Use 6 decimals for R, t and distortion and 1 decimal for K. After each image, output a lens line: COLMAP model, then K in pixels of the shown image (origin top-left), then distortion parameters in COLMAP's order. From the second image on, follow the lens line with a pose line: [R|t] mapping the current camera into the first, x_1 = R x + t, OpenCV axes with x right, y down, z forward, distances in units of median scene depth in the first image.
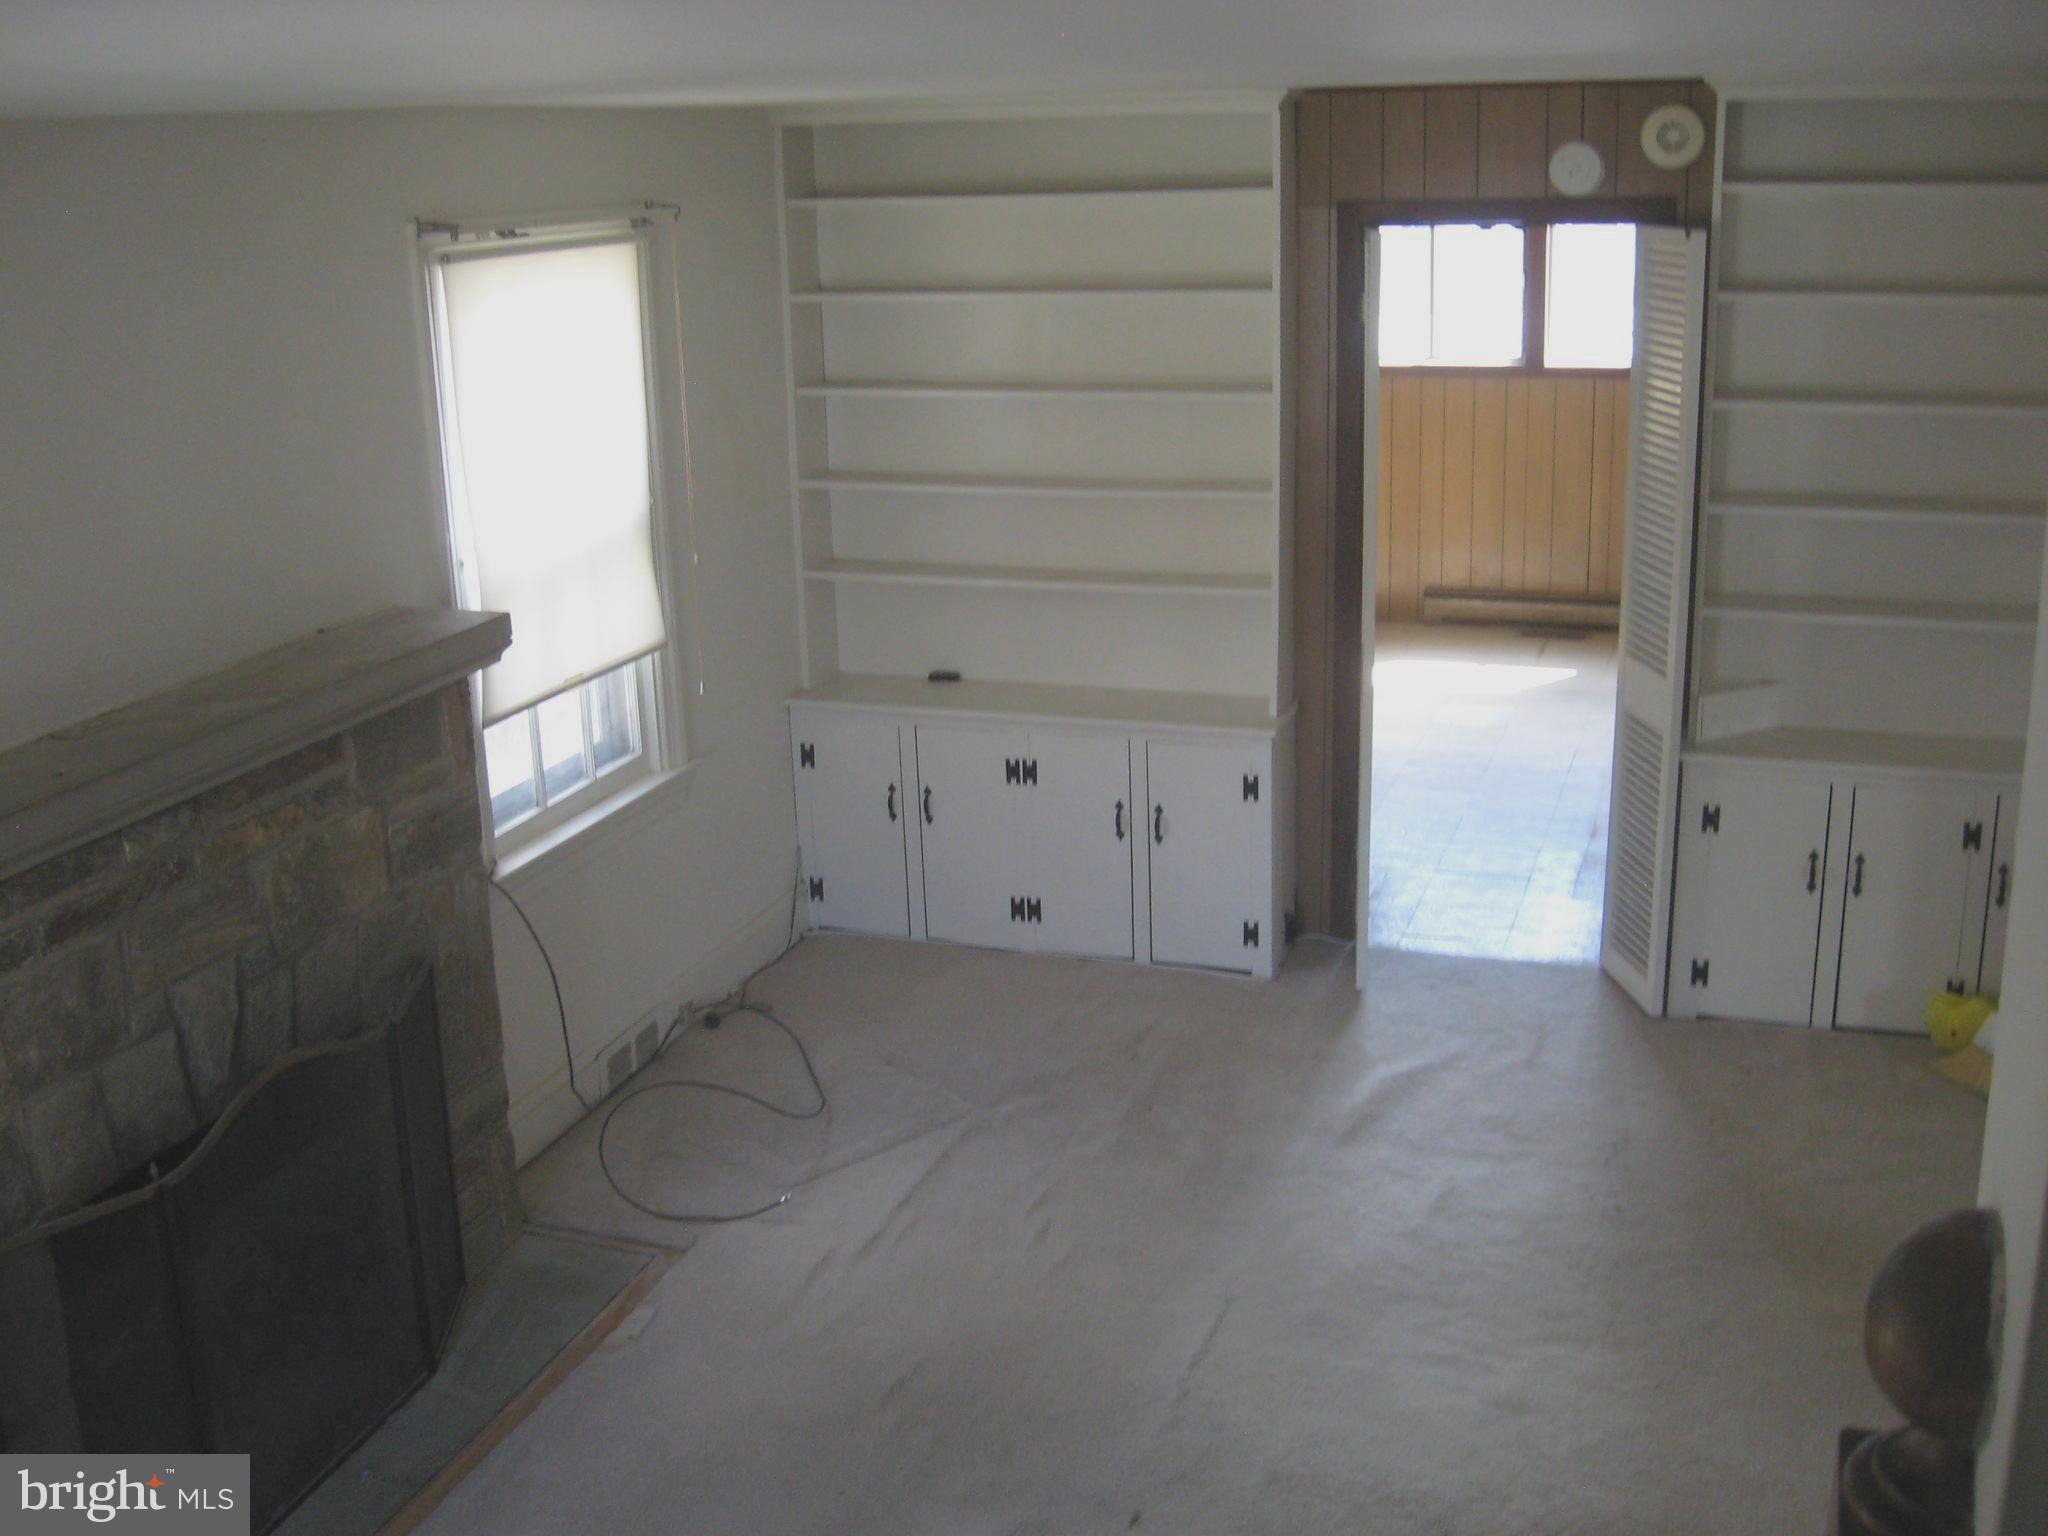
lens RADIAL K [[2136.4, 0, 1024.0], [0, 2136.4, 768.0], [0, 0, 1]] dist [-0.134677, 0.058480]
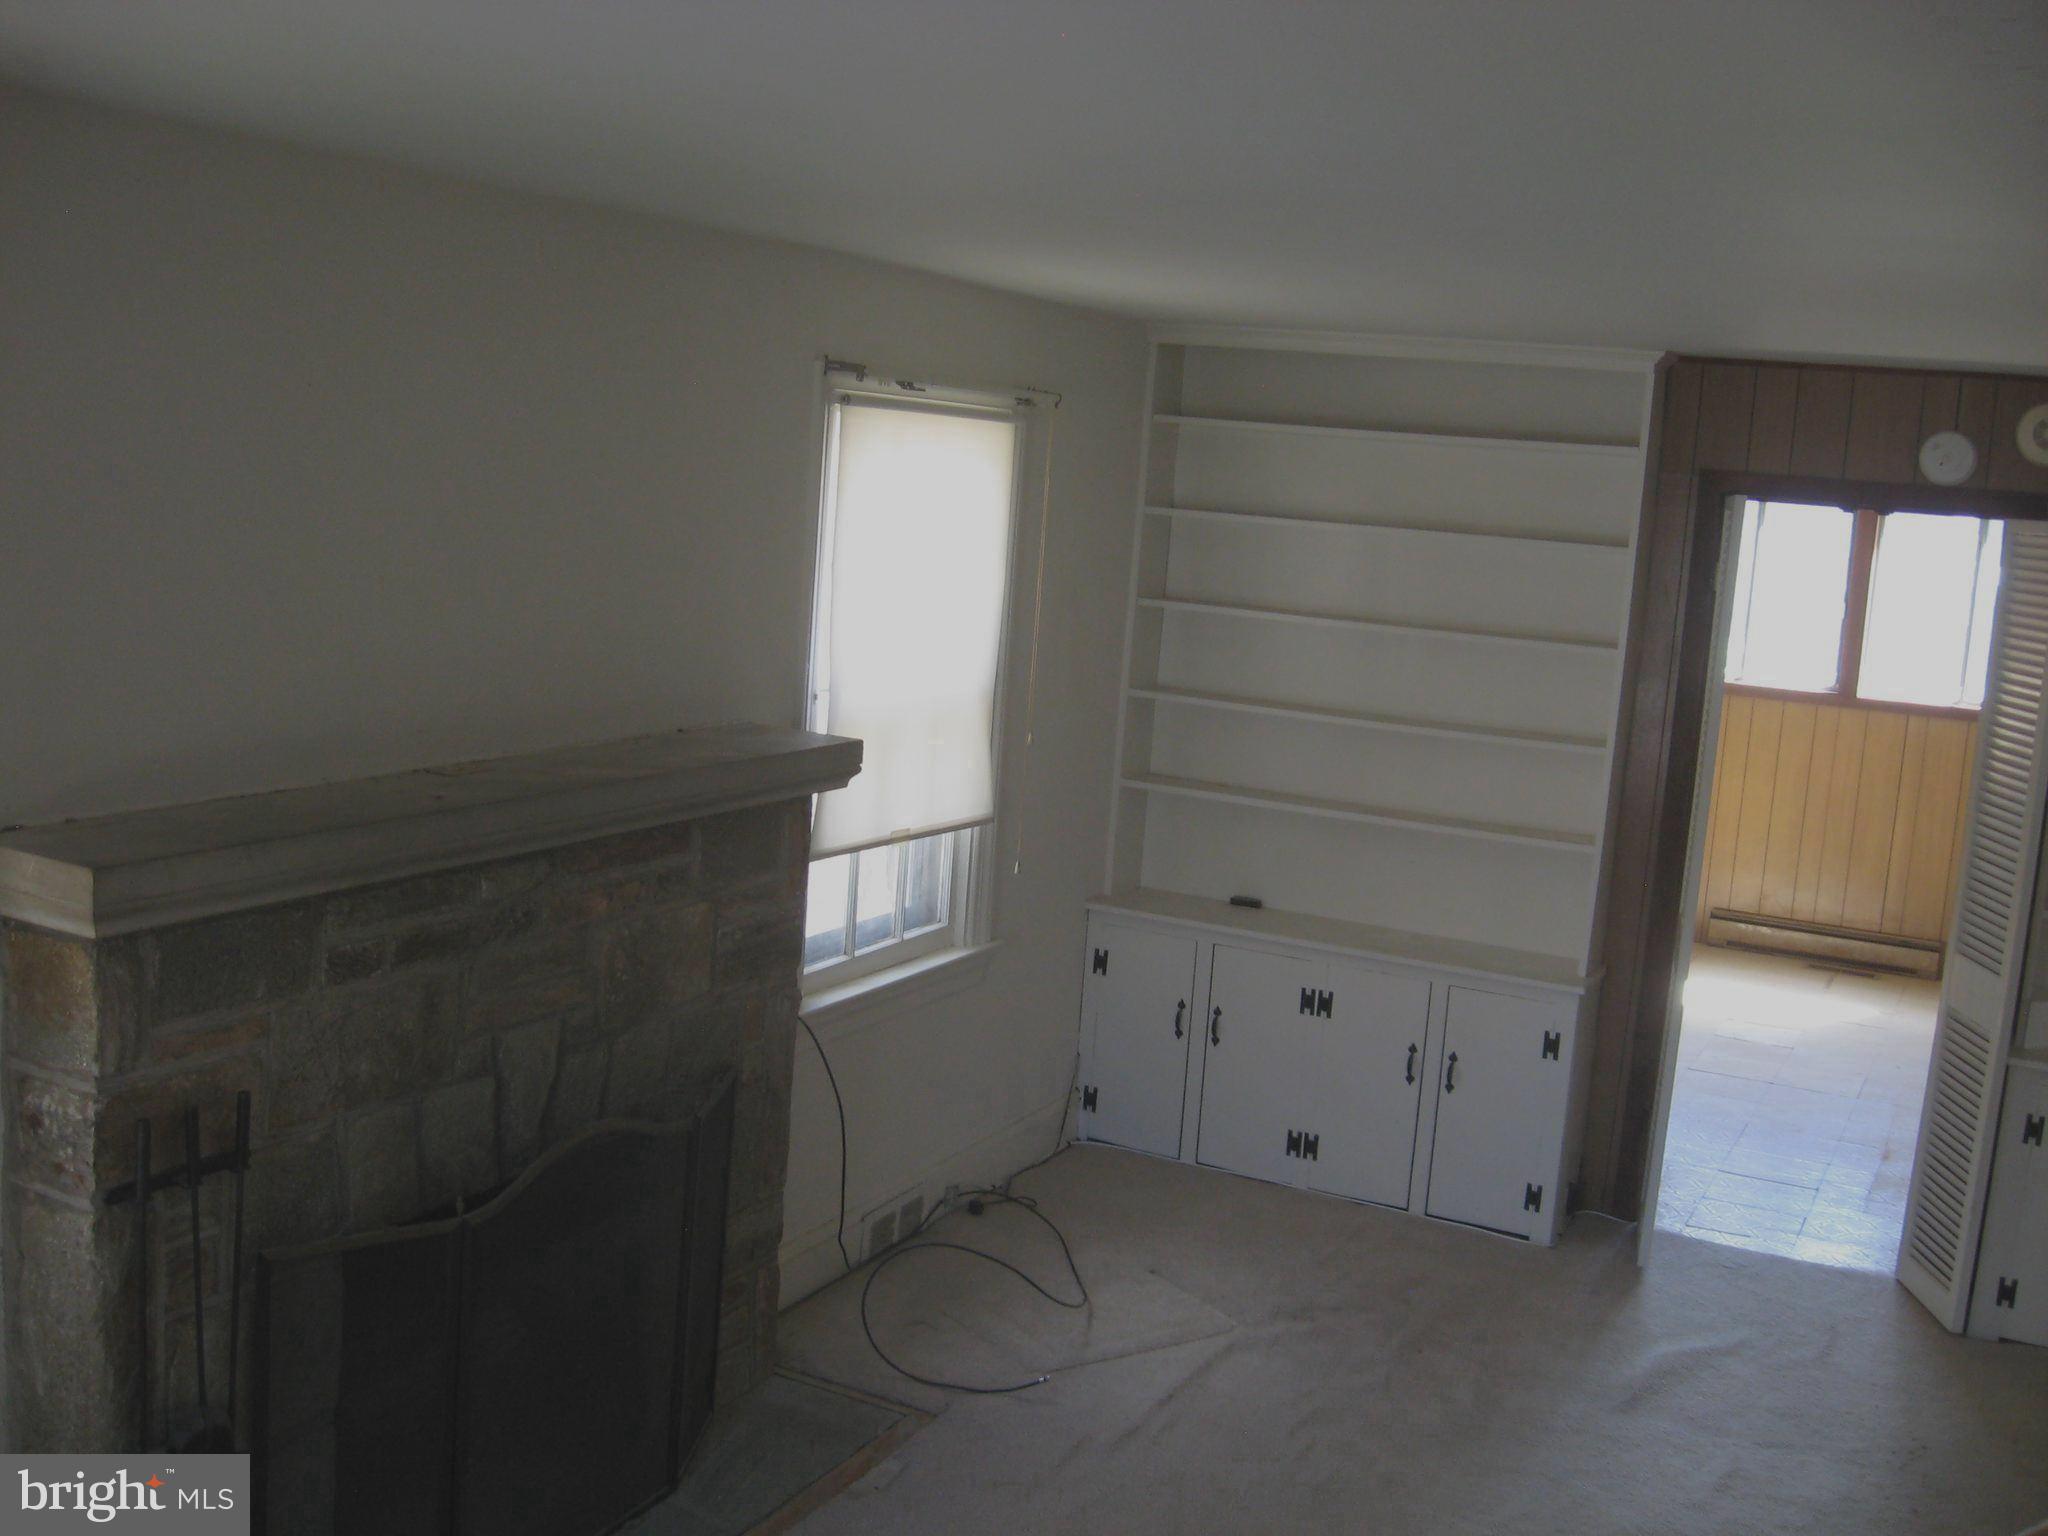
lens RADIAL K [[2136.4, 0, 1024.0], [0, 2136.4, 768.0], [0, 0, 1]] dist [-0.134677, 0.058480]
pose [[0.985824, 0.120465, -0.116788, -0.036669], [-0.136053, 0.981287, -0.136259, 0.053455], [0.098188, 0.150216, 0.983765, 0.005687]]
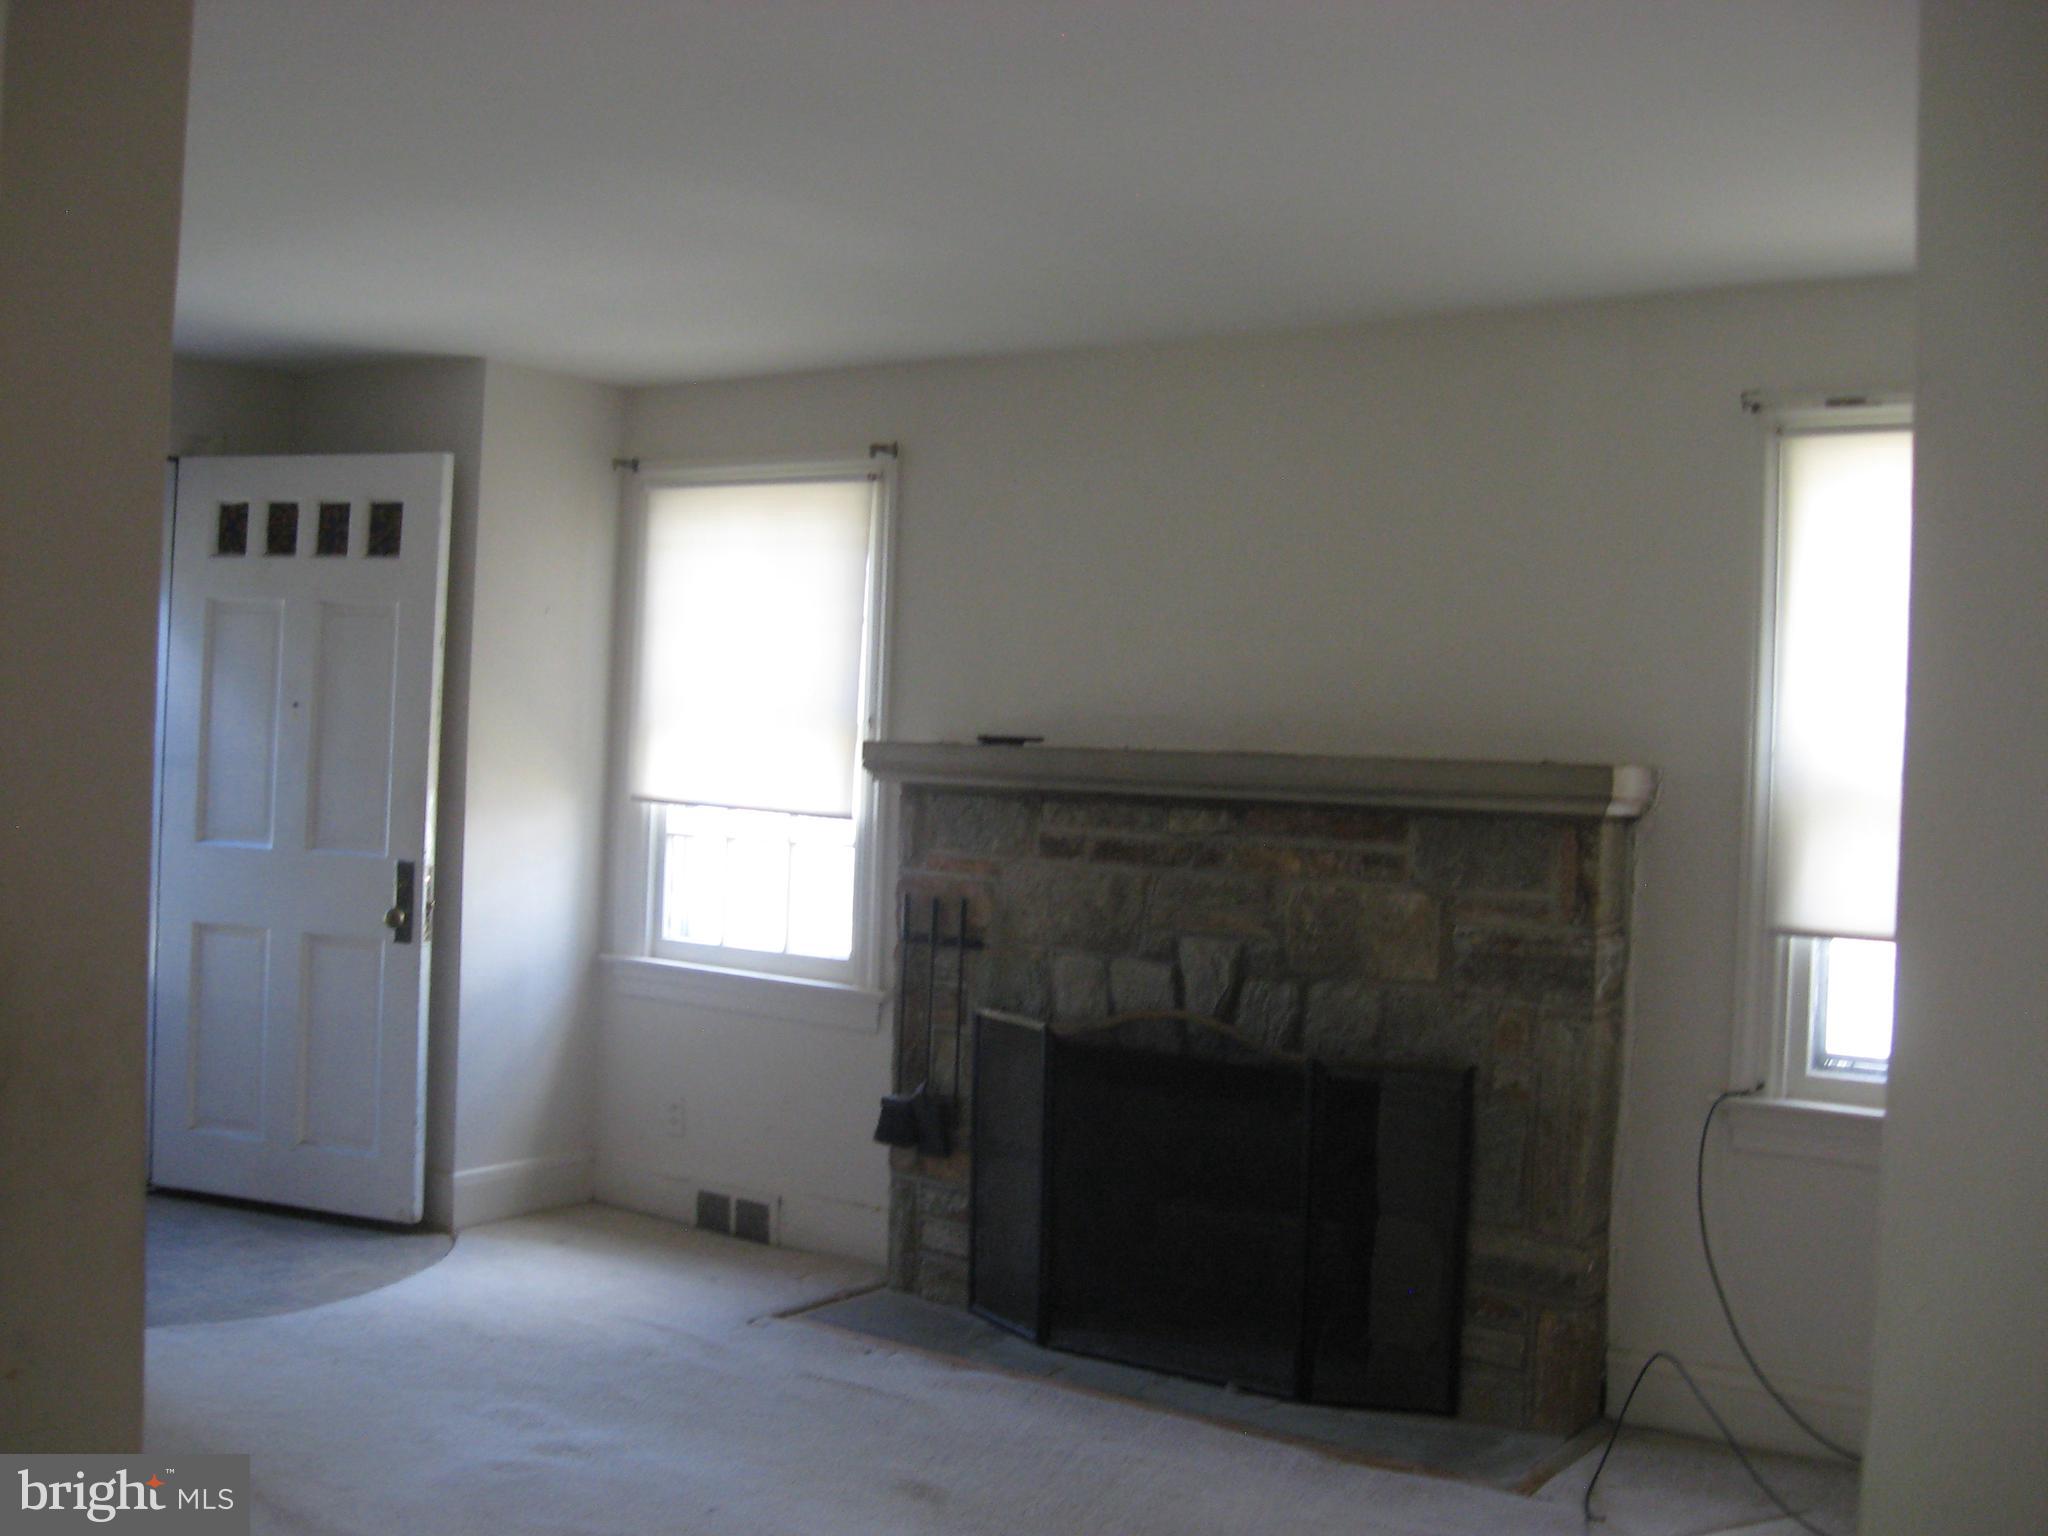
lens RADIAL K [[2136.4, 0, 1024.0], [0, 2136.4, 768.0], [0, 0, 1]] dist [-0.134677, 0.058480]
pose [[-0.267001, 0.014208, -0.963592, 0.613963], [-0.307480, 0.946375, 0.099154, -0.067448], [0.913327, 0.322759, -0.248314, 0.778428]]
